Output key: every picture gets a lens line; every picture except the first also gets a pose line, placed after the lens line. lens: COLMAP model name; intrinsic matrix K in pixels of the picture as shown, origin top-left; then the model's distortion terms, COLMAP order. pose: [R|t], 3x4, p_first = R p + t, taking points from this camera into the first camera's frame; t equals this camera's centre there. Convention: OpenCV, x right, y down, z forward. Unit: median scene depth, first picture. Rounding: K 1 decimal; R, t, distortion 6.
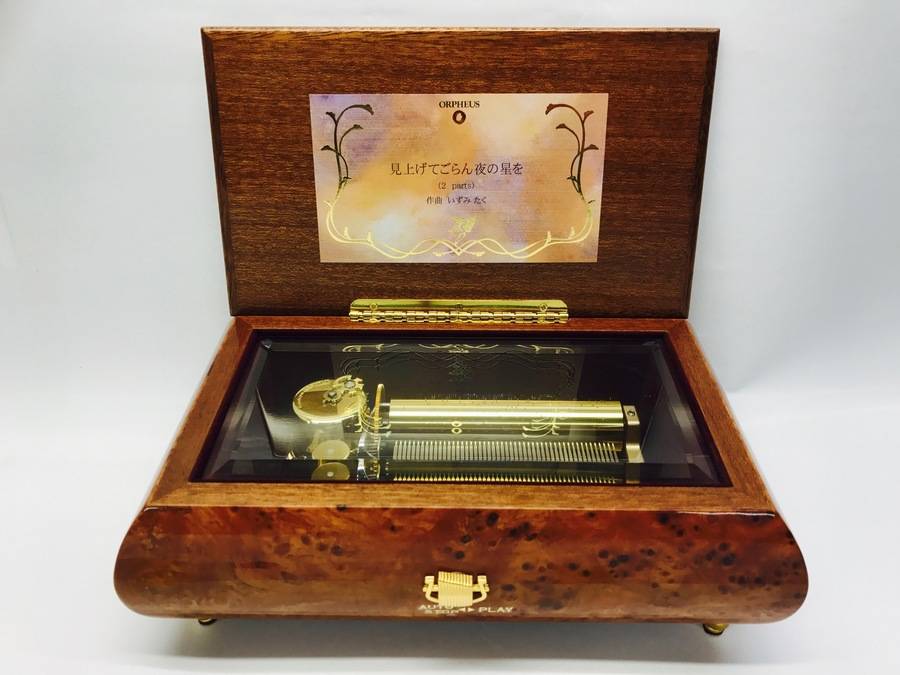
lens RADIAL K [[753.5, 0, 432.3], [0, 753.5, 338.8], [0, 0, 1]] dist [0.011174, -0.046736]
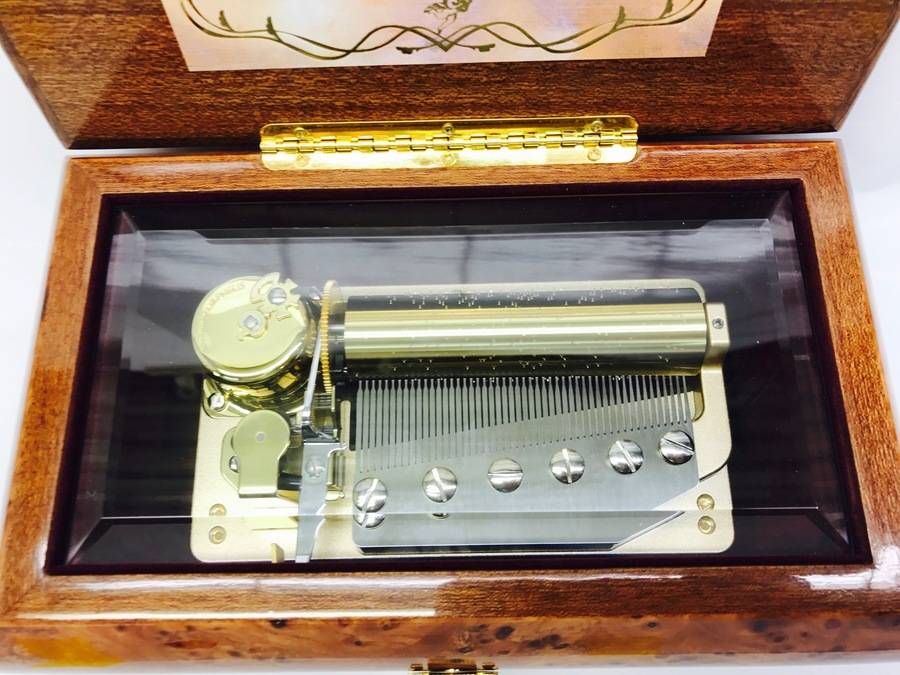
lens RADIAL K [[753.5, 0, 432.3], [0, 753.5, 338.8], [0, 0, 1]] dist [0.011174, -0.046736]
pose [[0.999174, -0.039052, -0.011216, 0.026088], [0.037615, 0.784712, 0.618719, -0.304117], [-0.015360, -0.618630, 0.785533, 0.498428]]
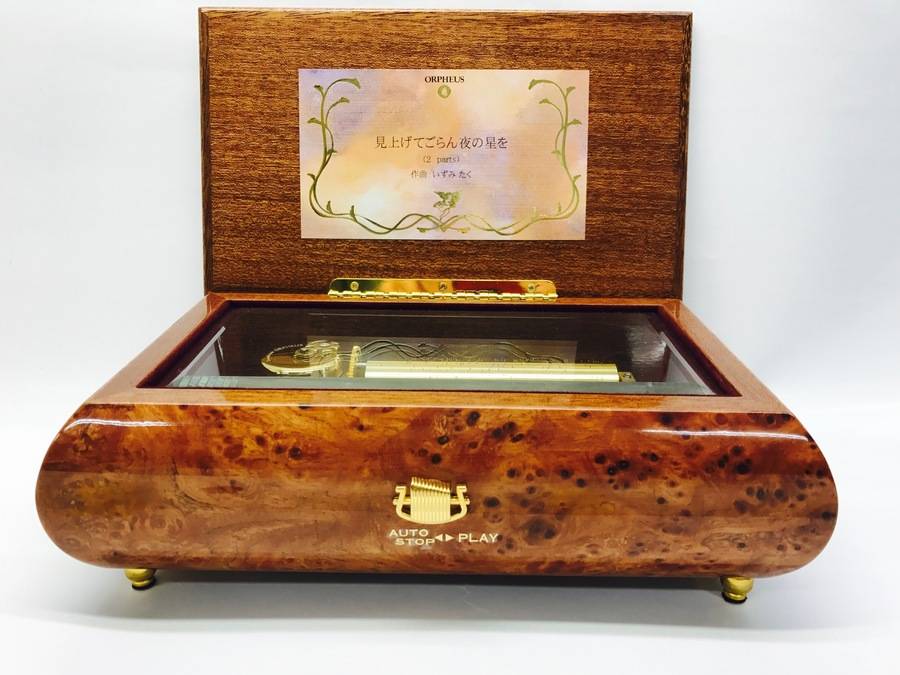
lens RADIAL K [[764.4, 0, 433.0], [0, 764.4, 333.2], [0, 0, 1]] dist [0.063581, -0.205858]
pose [[0.999878, 0.015023, 0.004385, 0.021159], [-0.013391, 0.966292, -0.257101, 0.294749], [-0.008100, 0.257011, 0.966374, 0.080412]]
